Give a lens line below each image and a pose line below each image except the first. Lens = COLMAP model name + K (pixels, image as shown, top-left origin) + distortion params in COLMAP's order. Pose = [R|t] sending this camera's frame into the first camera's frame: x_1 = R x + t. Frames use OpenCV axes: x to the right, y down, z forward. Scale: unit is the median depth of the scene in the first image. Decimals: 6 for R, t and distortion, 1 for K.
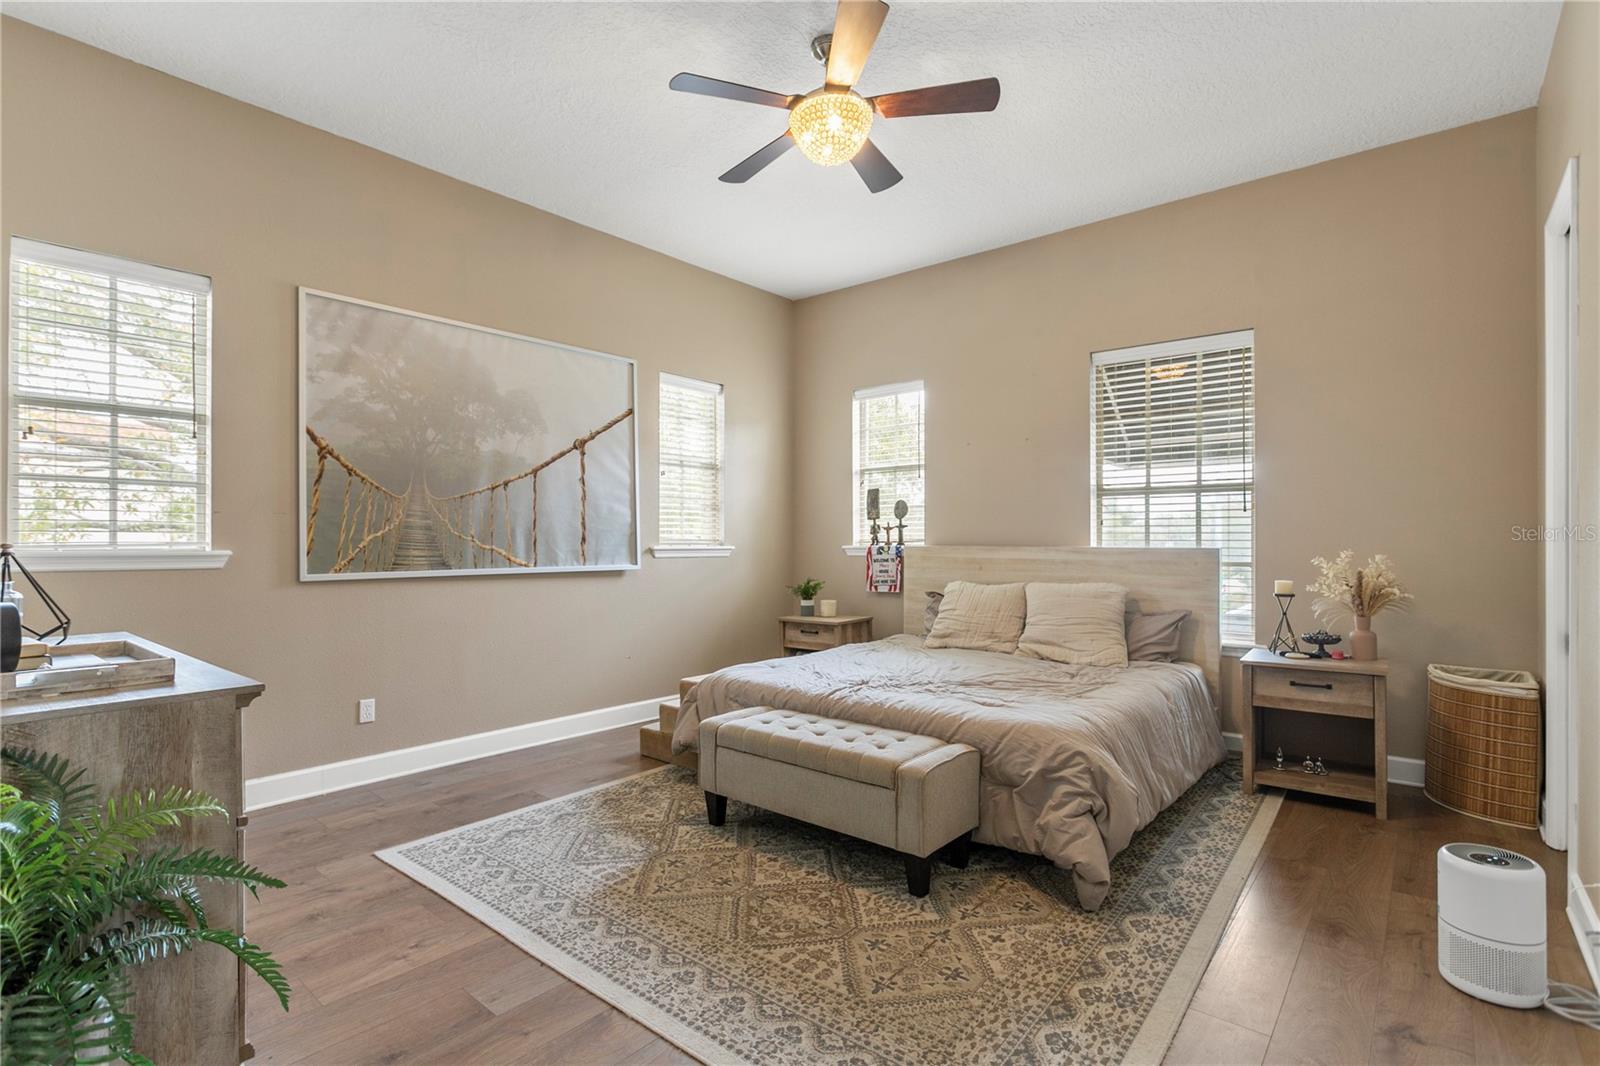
lens RADIAL K [[759.2, 0, 784.7], [0, 759.2, 540.4], [0, 0, 1]] dist [-0.025608, 0.013439]
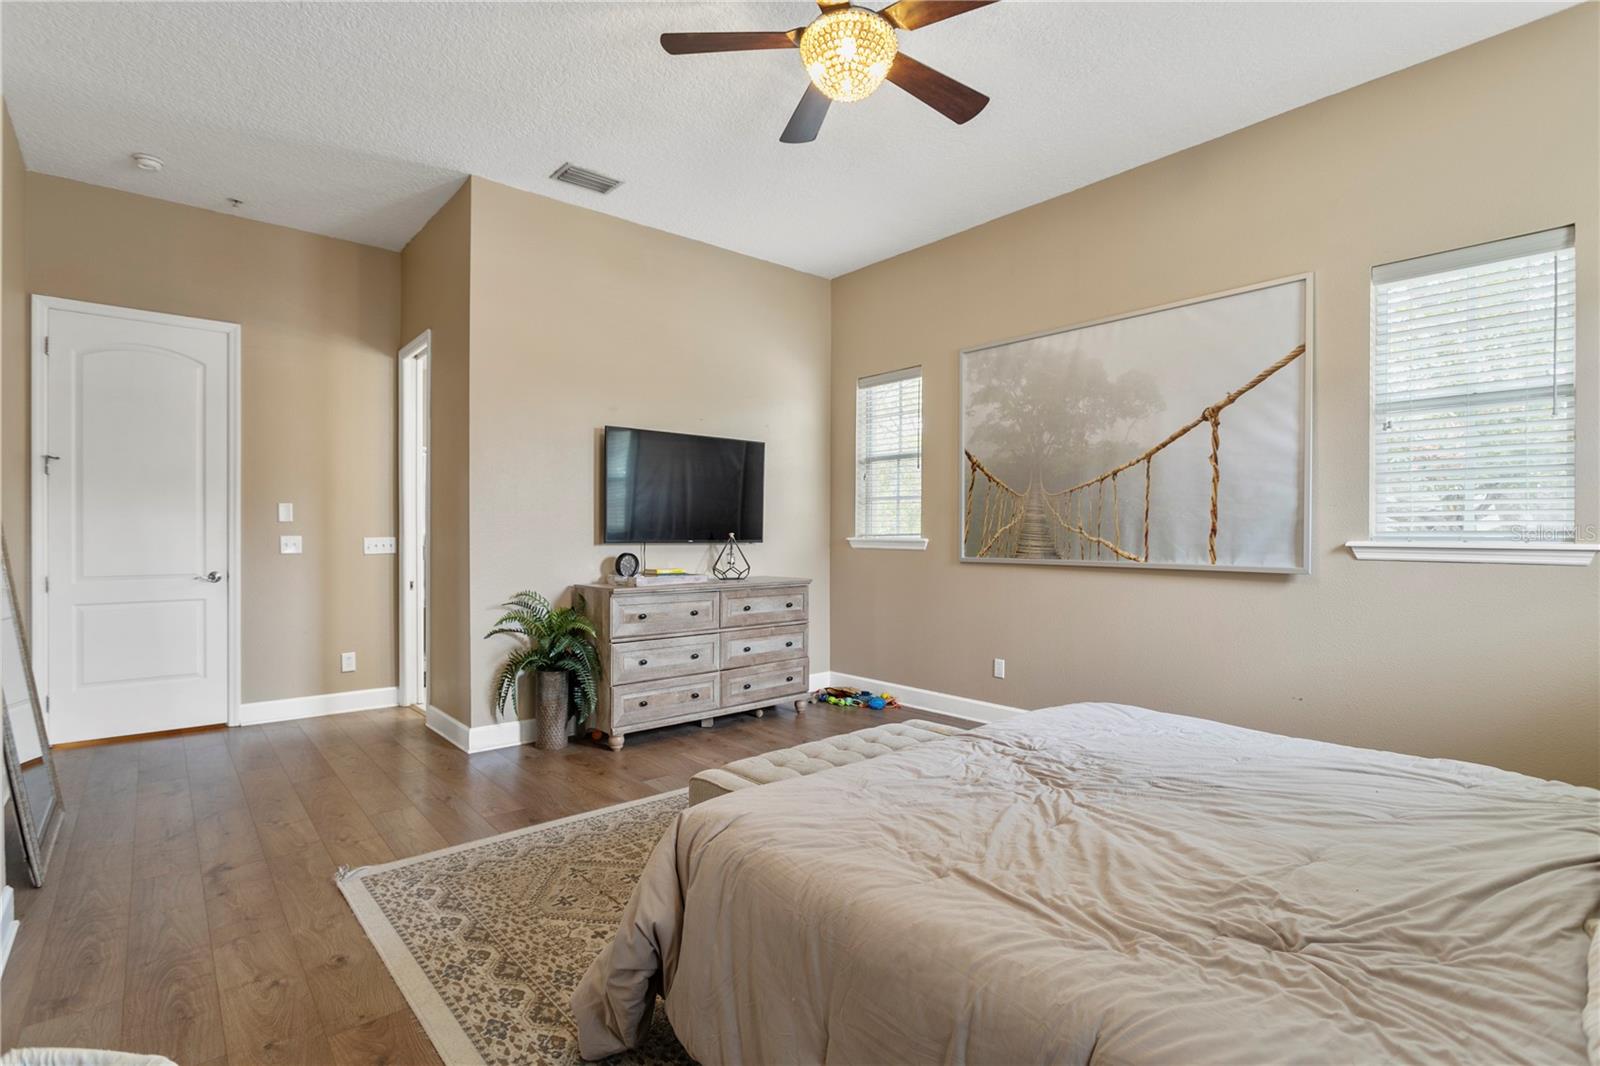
lens RADIAL K [[767.3, 0, 800.0], [0, 767.3, 533.0], [0, 0, 1]] dist [-0.016699, 0.000963]
pose [[-0.152220, 0.001070, -0.988346, 0.673003], [-0.001529, 0.999998, 0.001318, 0.000230], [0.988345, 0.001712, -0.152219, 0.772868]]
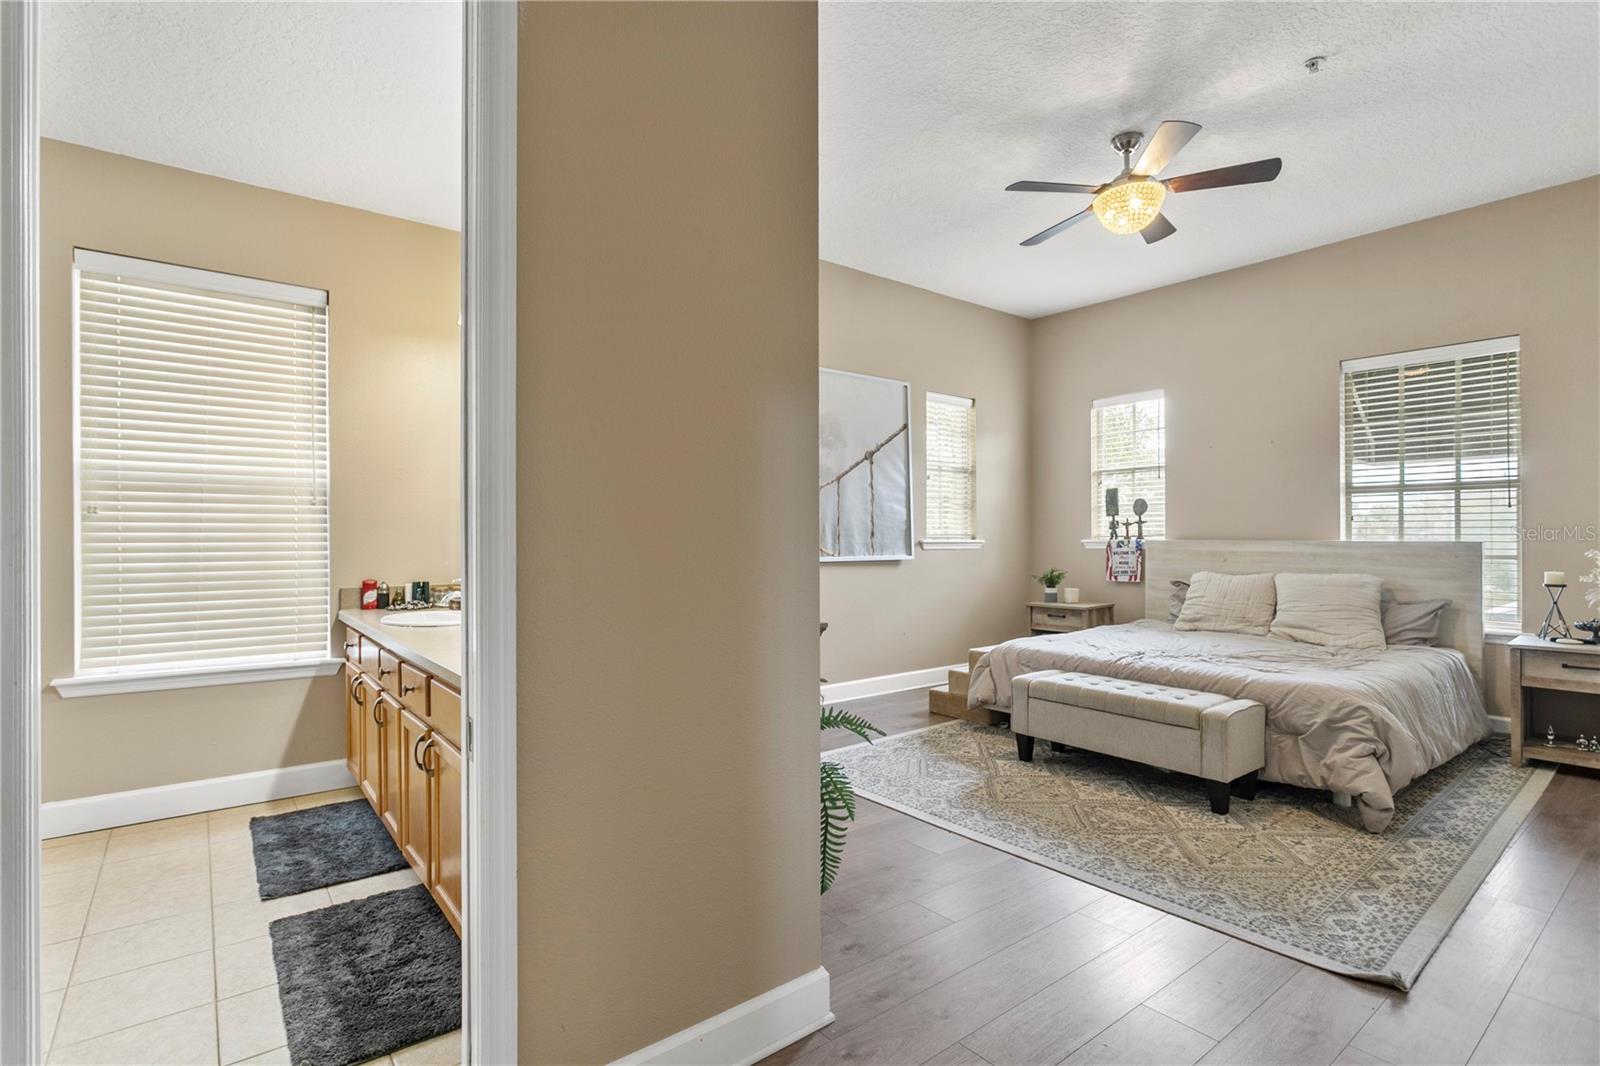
lens RADIAL K [[760.5, 0, 789.1], [0, 760.5, 532.1], [0, 0, 1]] dist [-0.010626, 0.002773]
pose [[0.980075, -0.001029, -0.198625, -0.172499], [0.000203, 0.999991, -0.004177, 0.000666], [0.198628, 0.004053, 0.980067, -0.243746]]
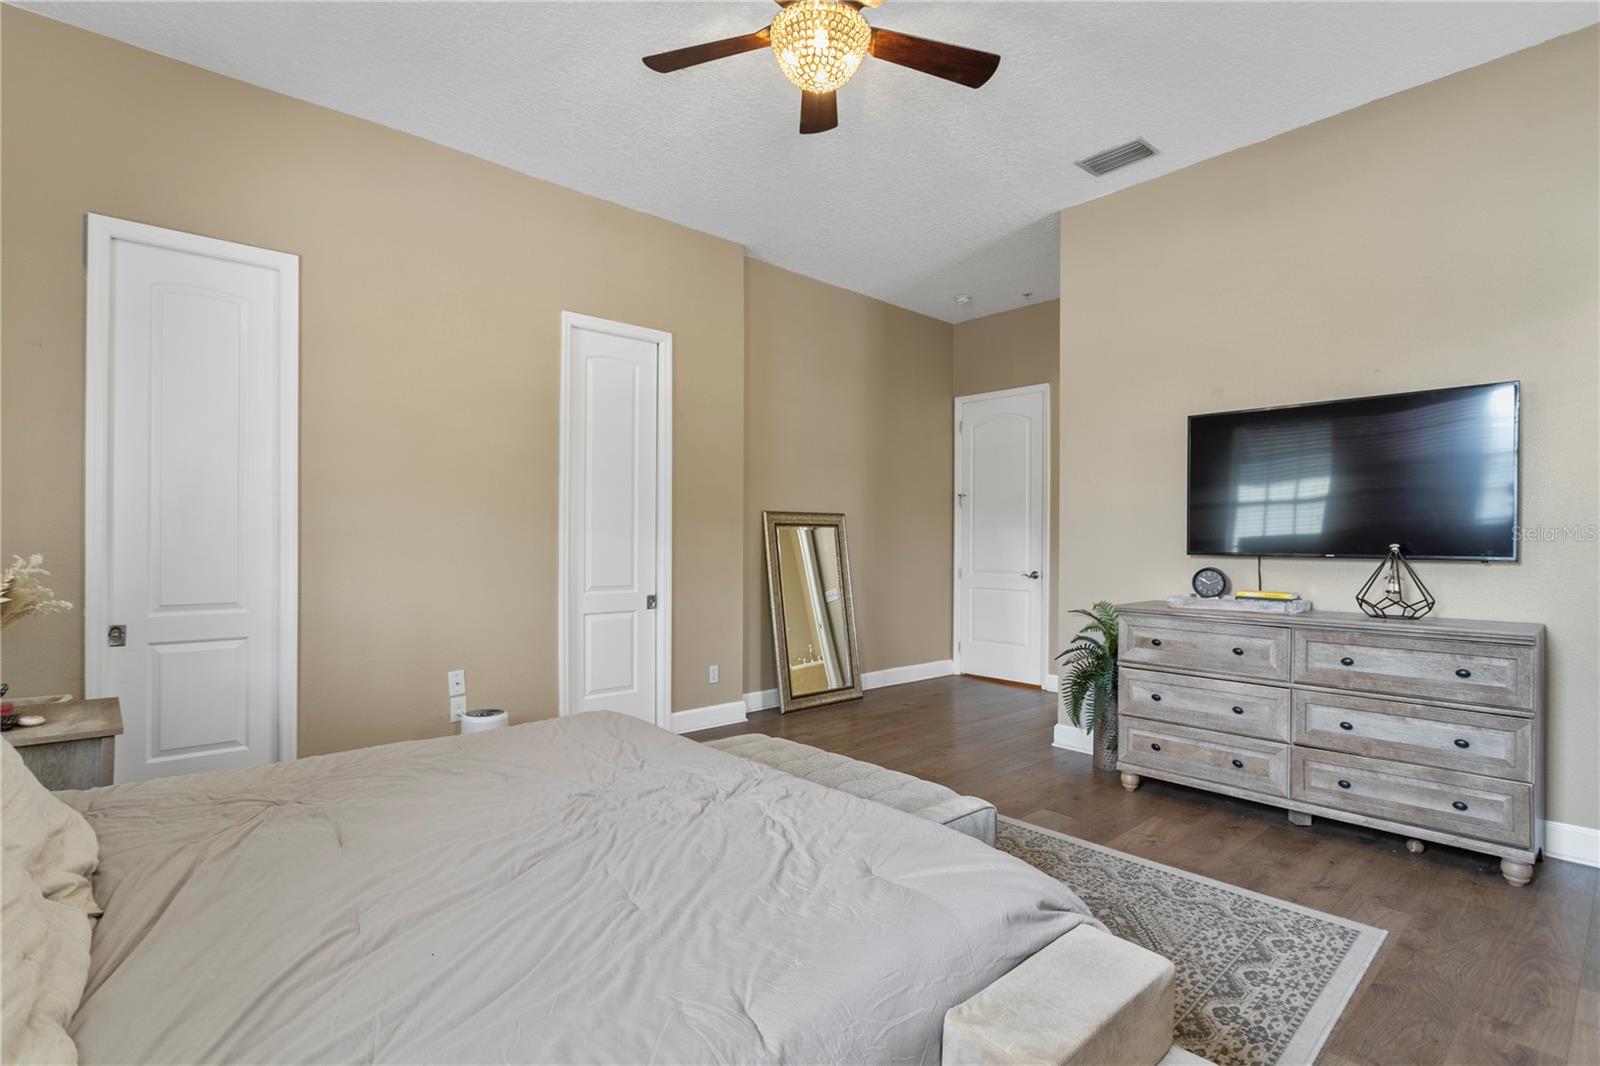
lens RADIAL K [[767.7, 0, 775.1], [0, 767.7, 540.5], [0, 0, 1]] dist [-0.012332, 0.000285]
pose [[-0.987439, -0.005882, 0.157891, -0.018981], [-0.006026, 0.999982, -0.000431, 0.002550], [-0.157886, -0.001377, -0.987456, 1.319859]]
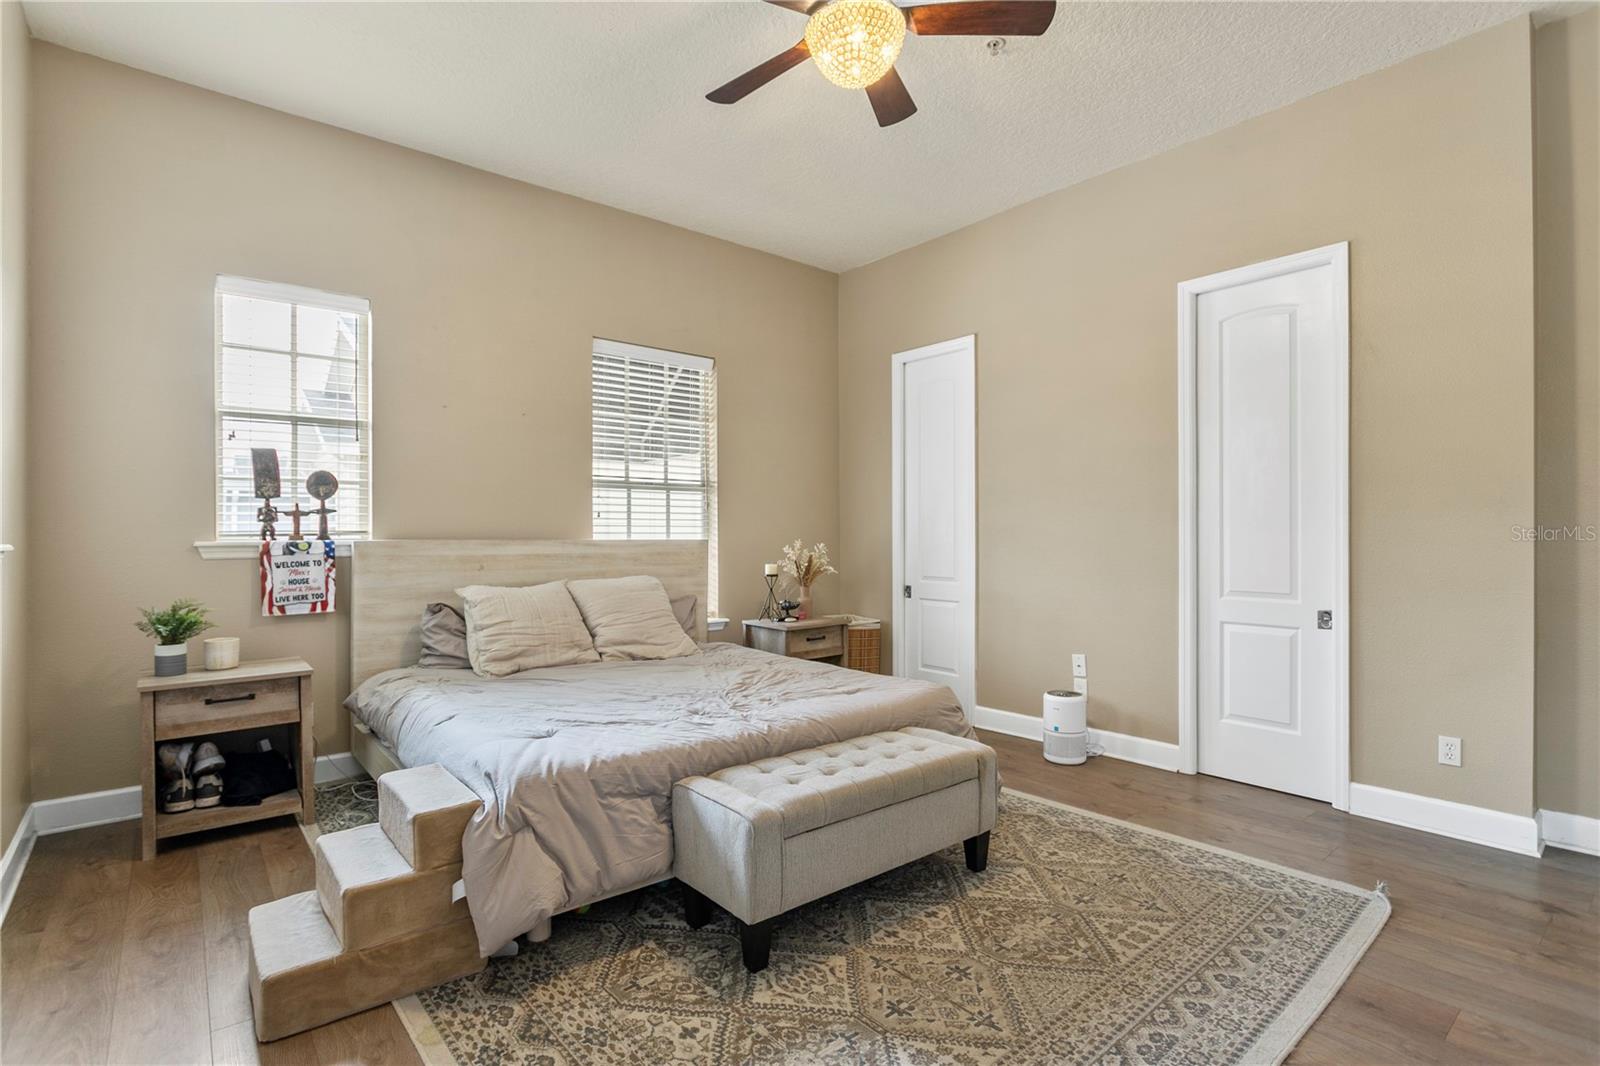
lens RADIAL K [[760.5, 0, 789.1], [0, 760.5, 532.1], [0, 0, 1]] dist [-0.010626, 0.002773]
pose [[0.181316, 0.002189, 0.983422, -0.560721], [-0.000040, 0.999998, -0.002218, 0.001442], [-0.983425, 0.000363, 0.181315, 0.657640]]
